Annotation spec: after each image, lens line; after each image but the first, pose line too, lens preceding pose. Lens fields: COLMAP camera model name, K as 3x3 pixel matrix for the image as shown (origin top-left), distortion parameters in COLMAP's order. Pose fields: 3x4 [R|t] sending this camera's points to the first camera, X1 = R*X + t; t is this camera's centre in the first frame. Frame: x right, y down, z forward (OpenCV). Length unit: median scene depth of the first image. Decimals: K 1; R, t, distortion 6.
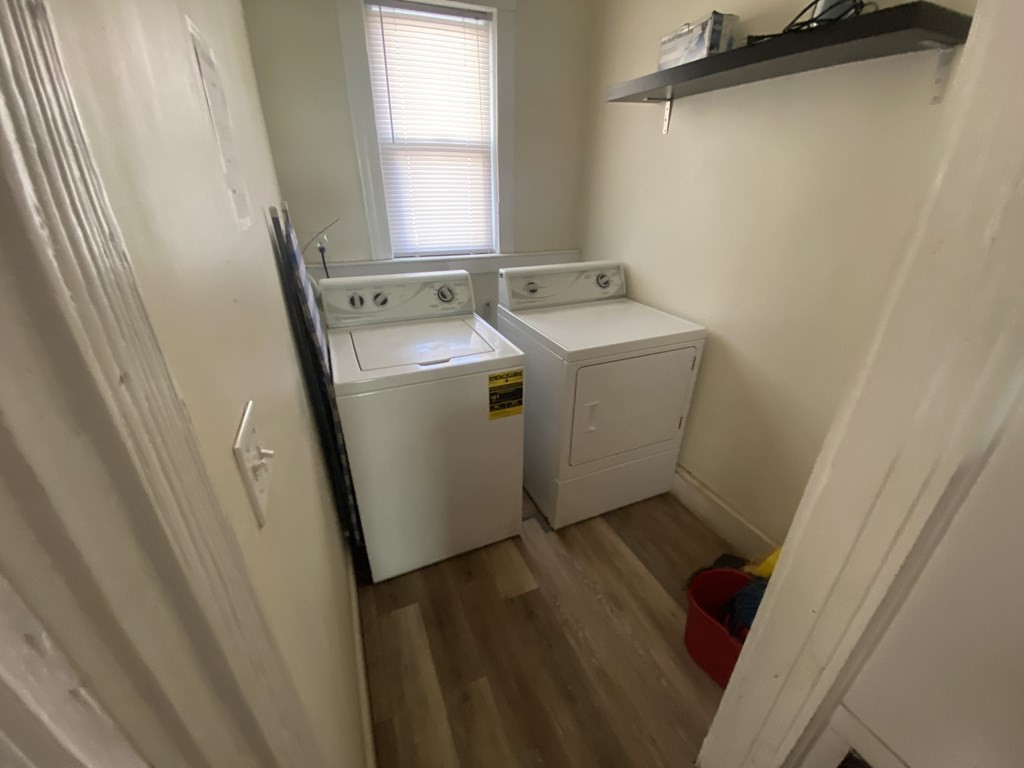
lens RADIAL K [[410.2, 0, 509.0], [0, 410.2, 382.6], [0, 0, 1]] dist [0.000004, -0.007965]
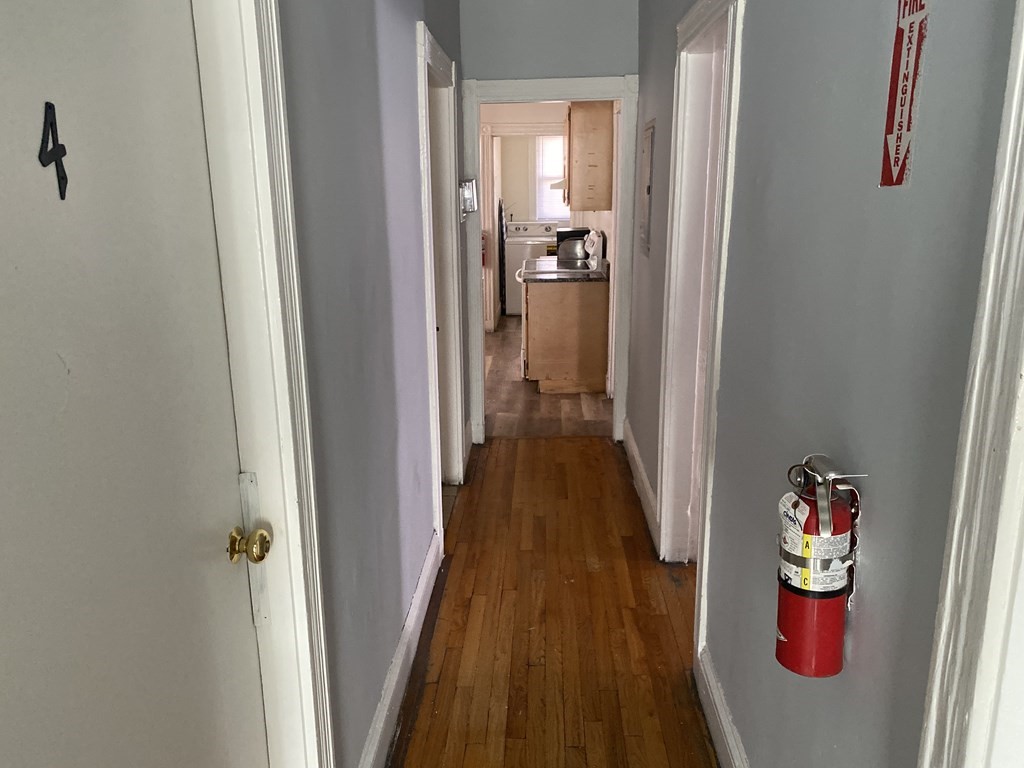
lens RADIAL K [[792.5, 0, 508.0], [0, 792.5, 385.2], [0, 0, 1]] dist [0.052476, -0.057025]
pose [[0.891134, 0.088872, -0.444952, 2.254294], [-0.174490, 0.972343, -0.155252, 1.828829], [0.418848, 0.215990, 0.881995, -3.910694]]
